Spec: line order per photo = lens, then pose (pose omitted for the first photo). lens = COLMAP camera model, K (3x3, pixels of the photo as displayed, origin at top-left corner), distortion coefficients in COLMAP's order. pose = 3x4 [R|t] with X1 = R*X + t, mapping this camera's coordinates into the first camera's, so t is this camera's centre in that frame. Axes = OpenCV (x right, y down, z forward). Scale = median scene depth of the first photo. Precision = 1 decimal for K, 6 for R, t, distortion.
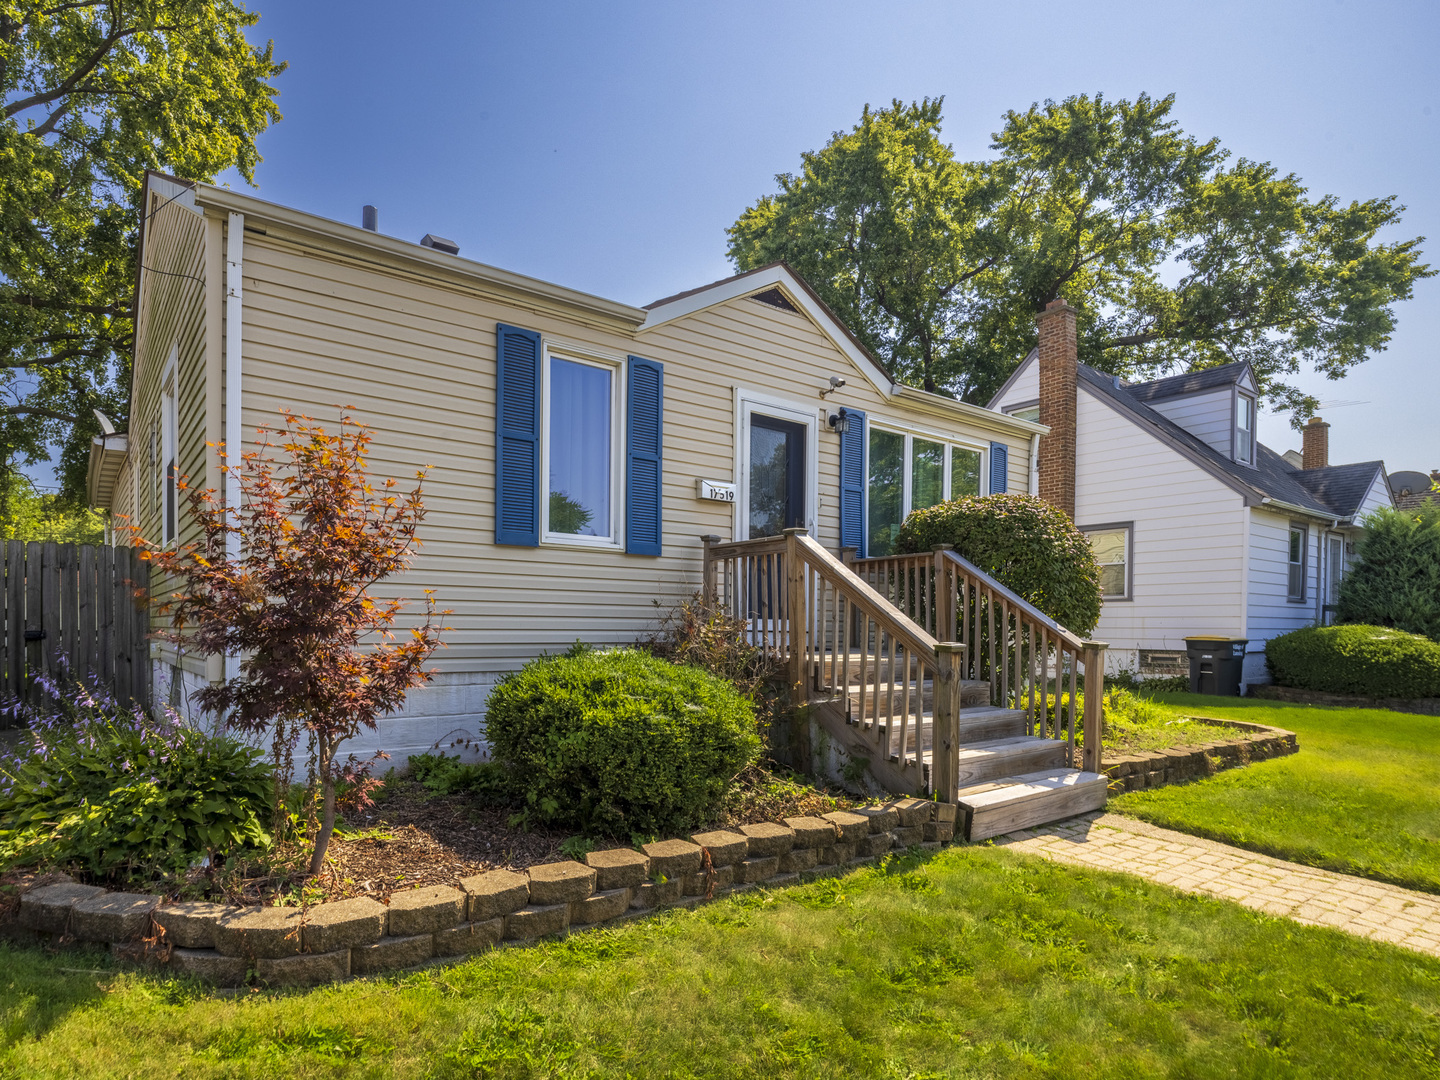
lens RADIAL K [[785.8, 0, 621.0], [0, 785.8, 635.3], [0, 0, 1]] dist [0.002894, -0.001160]
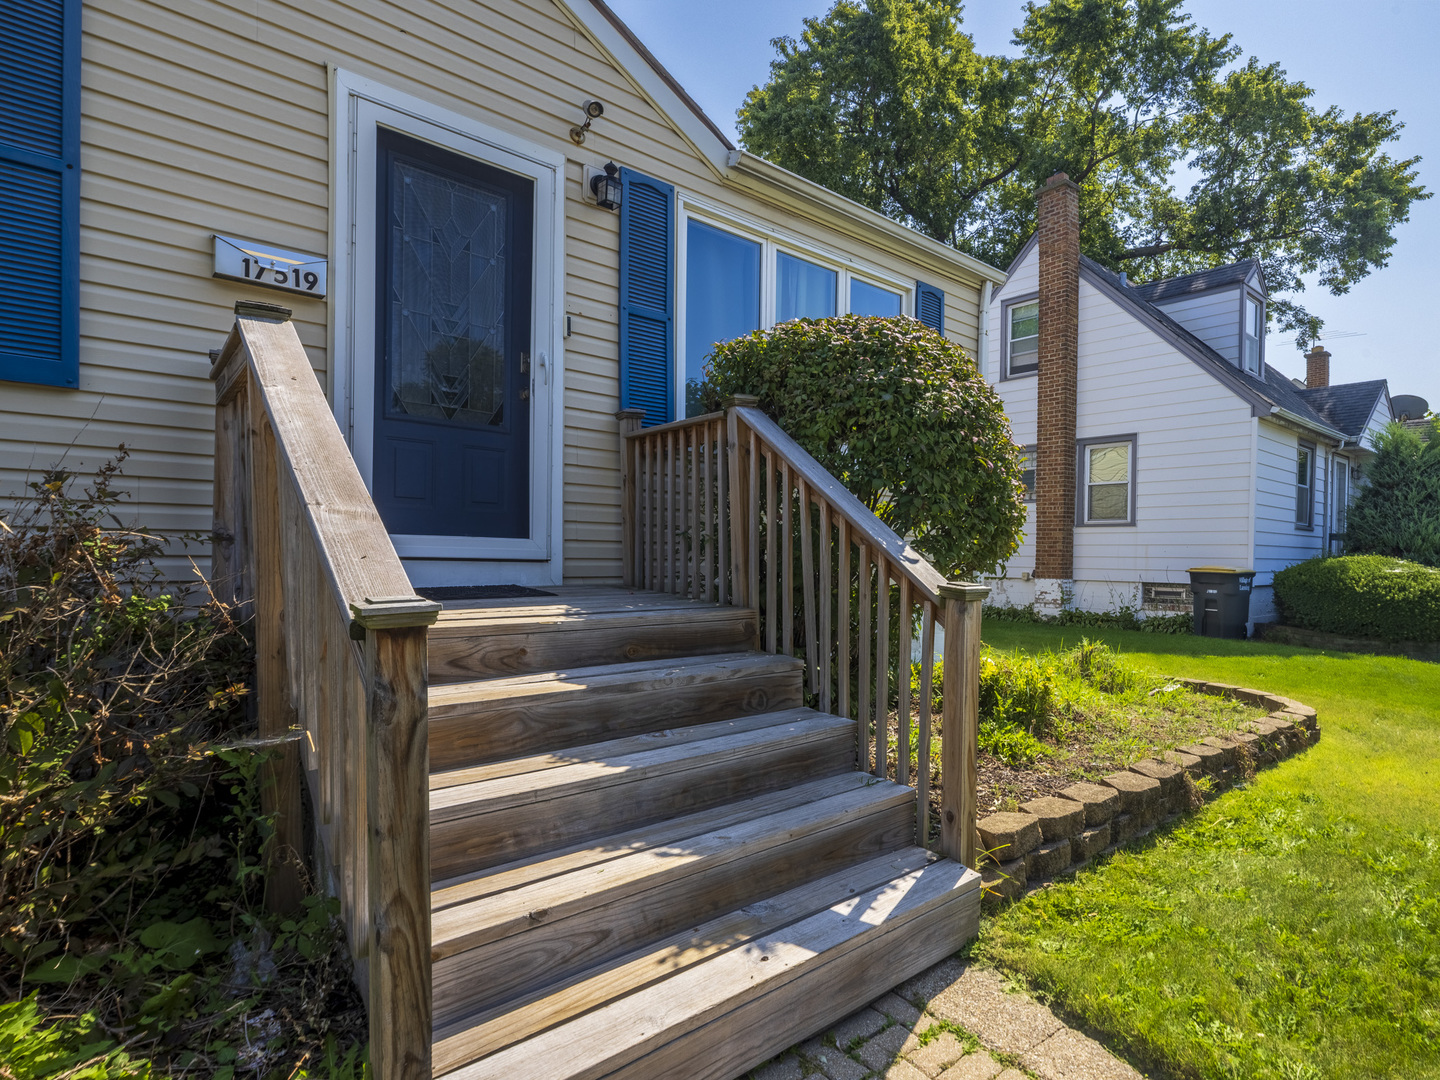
lens RADIAL K [[785.8, 0, 813.8], [0, 785.8, 566.1], [0, 0, 1]] dist [0.000999, -0.000294]
pose [[0.987046, 0.003988, 0.160386, 0.161816], [-0.004634, 0.999983, 0.003656, -0.001416], [-0.160369, -0.004352, 0.987048, 0.202636]]
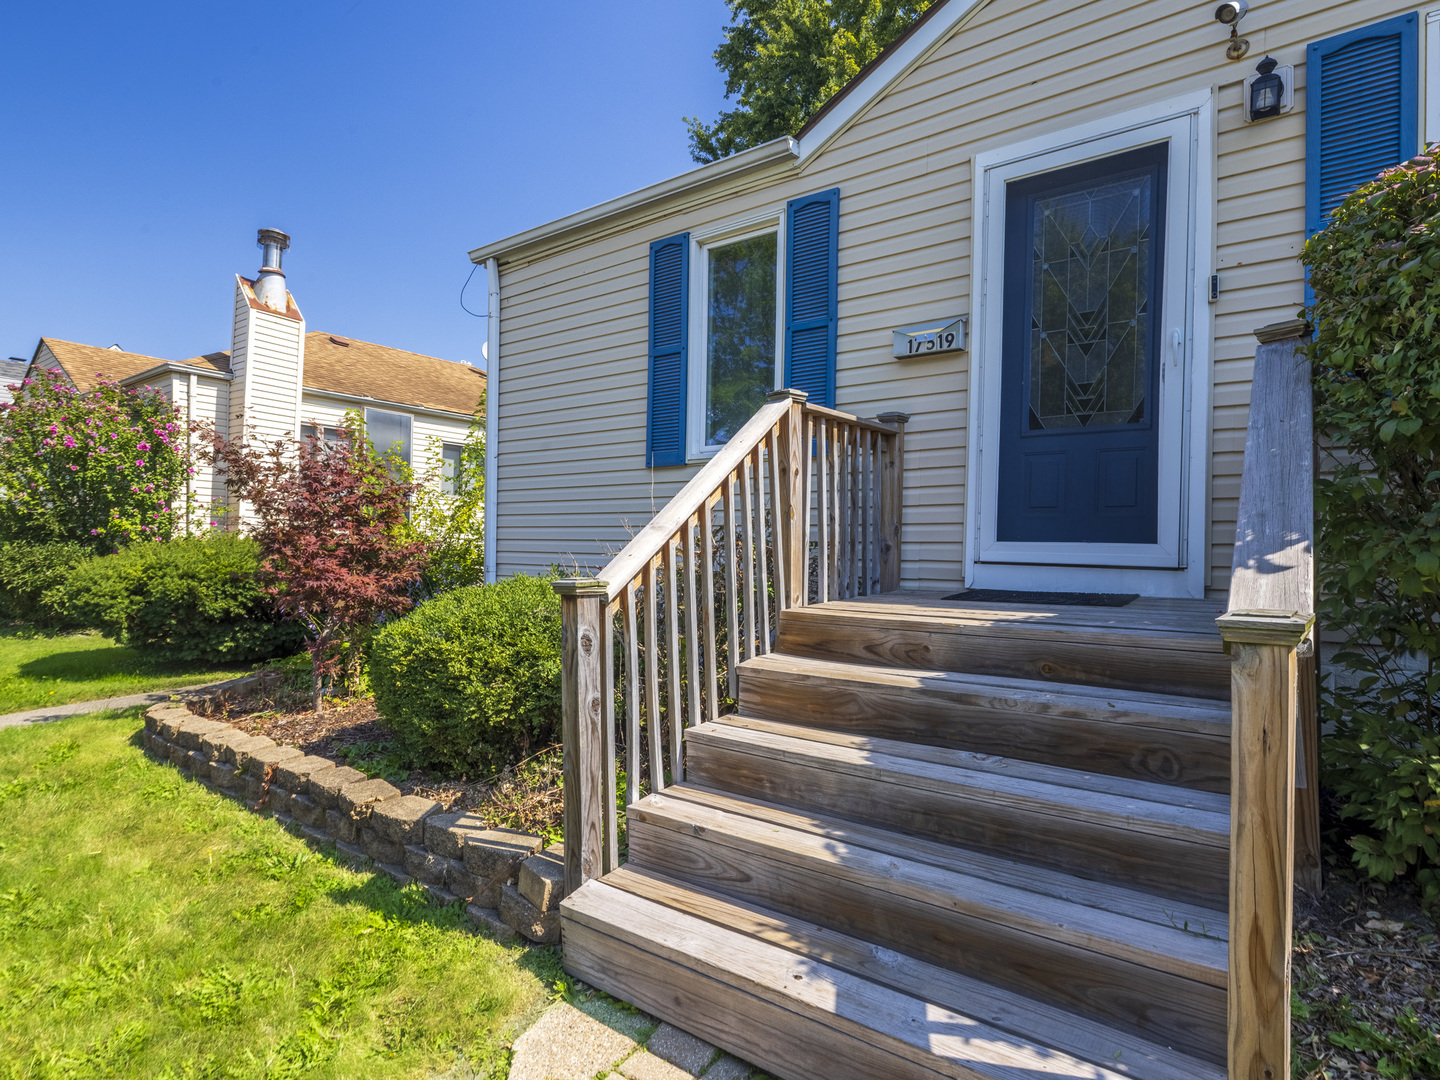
lens RADIAL K [[793.7, 0, 723.6], [0, 793.7, 551.9], [0, 0, 1]] dist [0.001417, -0.000222]
pose [[0.314128, -0.000316, -0.949381, 0.291452], [-0.024314, 0.999669, -0.008378, -0.001683], [0.949069, 0.025715, 0.314016, 0.280505]]
